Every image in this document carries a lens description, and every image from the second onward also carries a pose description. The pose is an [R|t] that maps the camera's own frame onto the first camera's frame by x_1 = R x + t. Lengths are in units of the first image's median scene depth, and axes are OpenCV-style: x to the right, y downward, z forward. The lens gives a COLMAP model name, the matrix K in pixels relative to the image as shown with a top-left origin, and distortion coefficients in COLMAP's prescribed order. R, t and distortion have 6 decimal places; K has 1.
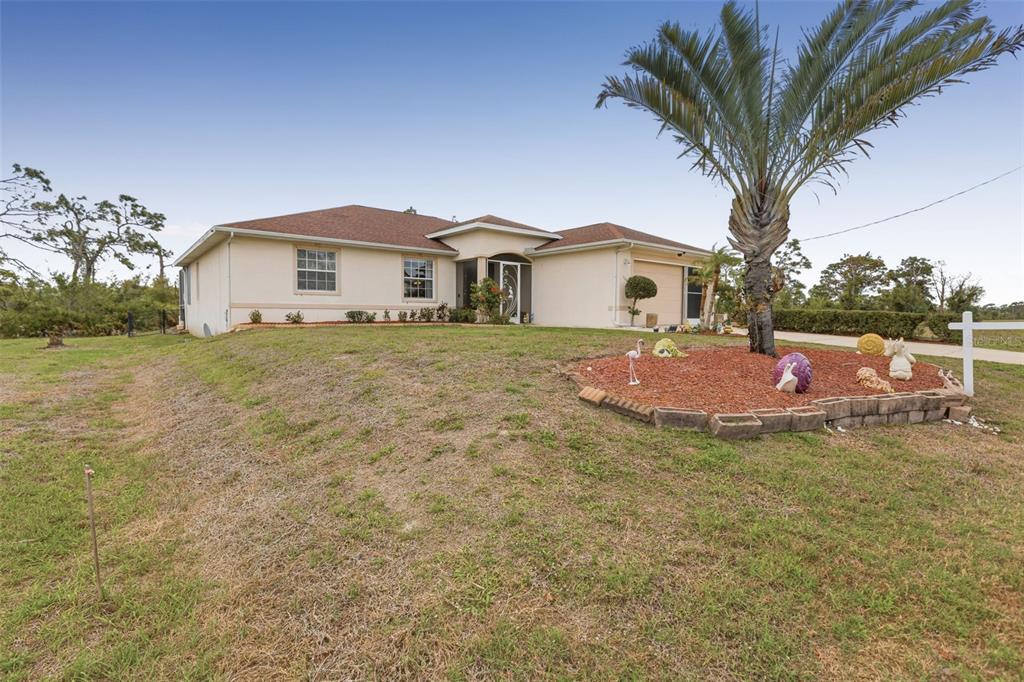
lens RADIAL K [[472.2, 0, 512.0], [0, 472.2, 341.0], [0, 0, 1]] dist [0.001386, -0.000047]
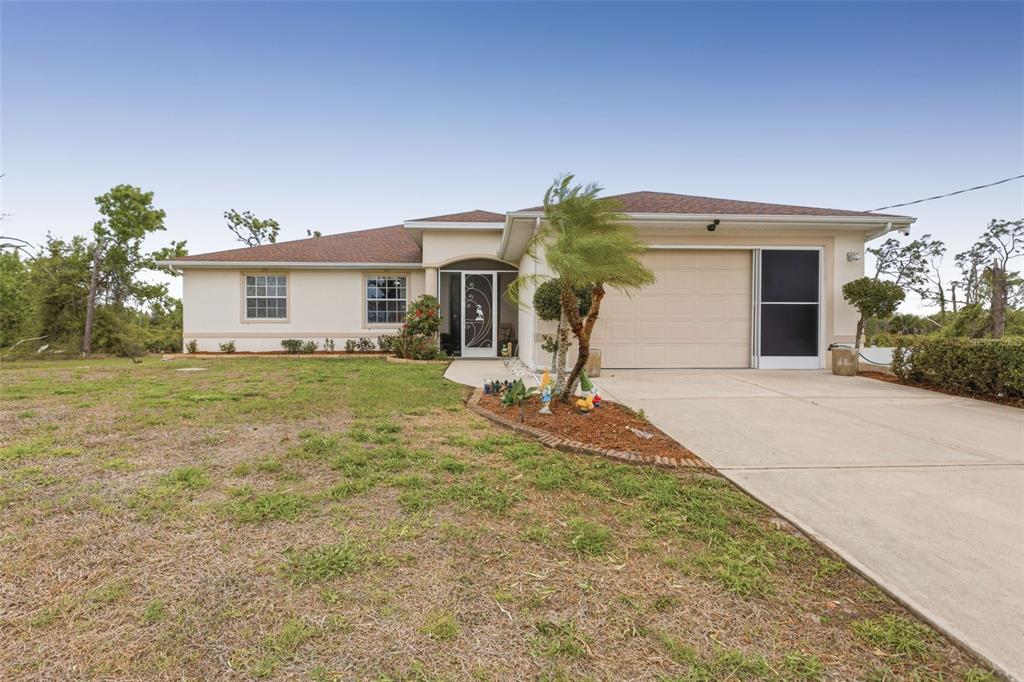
lens RADIAL K [[464.7, 0, 494.6], [0, 464.7, 338.9], [0, 0, 1]] dist [0.004274, 0.000342]
pose [[0.798148, 0.005441, -0.602436, 0.466598], [-0.030187, 0.999064, -0.030970, -0.045958], [0.601704, 0.042905, 0.797566, 0.485882]]
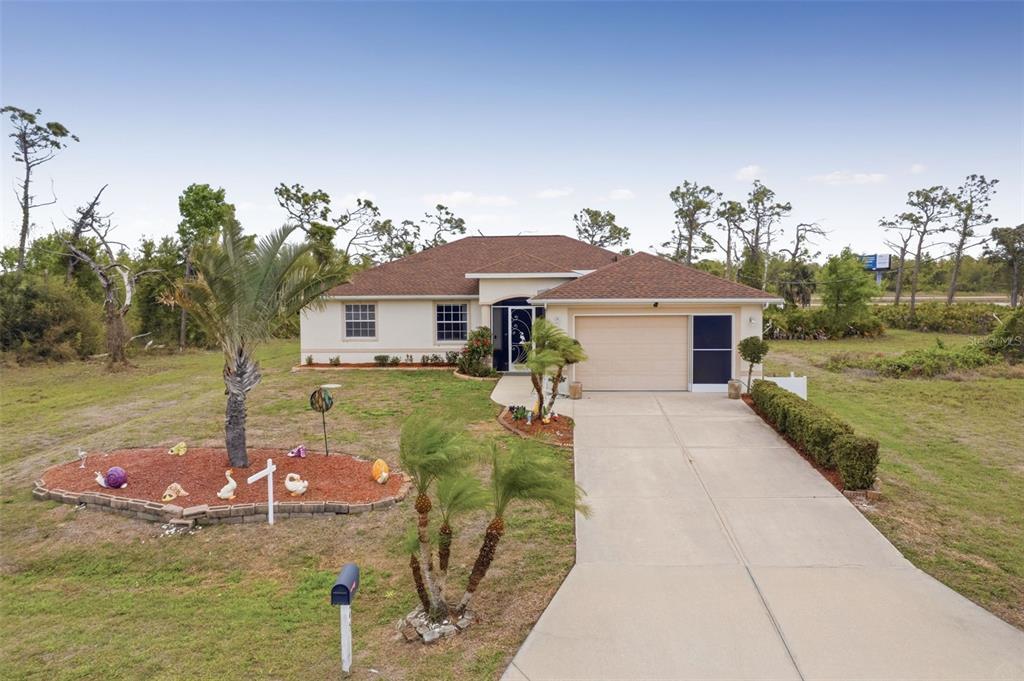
lens RADIAL K [[638.4, 0, 512.0], [0, 638.4, 340.5], [0, 0, 1]] dist [-0.042186, 0.005098]
pose [[0.723700, 0.050304, -0.688279, 0.911610], [-0.024669, 0.998588, 0.047045, -0.168425], [0.689674, -0.017067, 0.723919, 0.071982]]
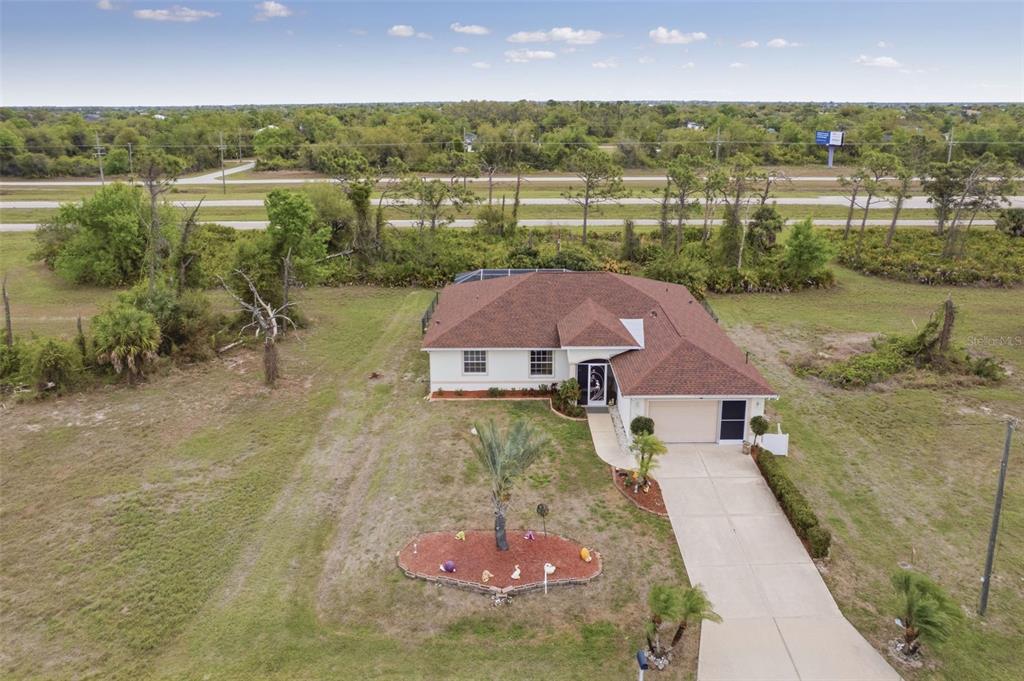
lens RADIAL K [[636.4, 0, 511.5], [0, 636.4, 278.5], [0, 0, 1]] dist [-0.035760, -0.005448]
pose [[0.769847, 0.140282, -0.622621, 0.972242], [-0.020537, 0.980485, 0.195519, -0.810989], [0.637898, -0.137733, 0.757704, -0.552583]]
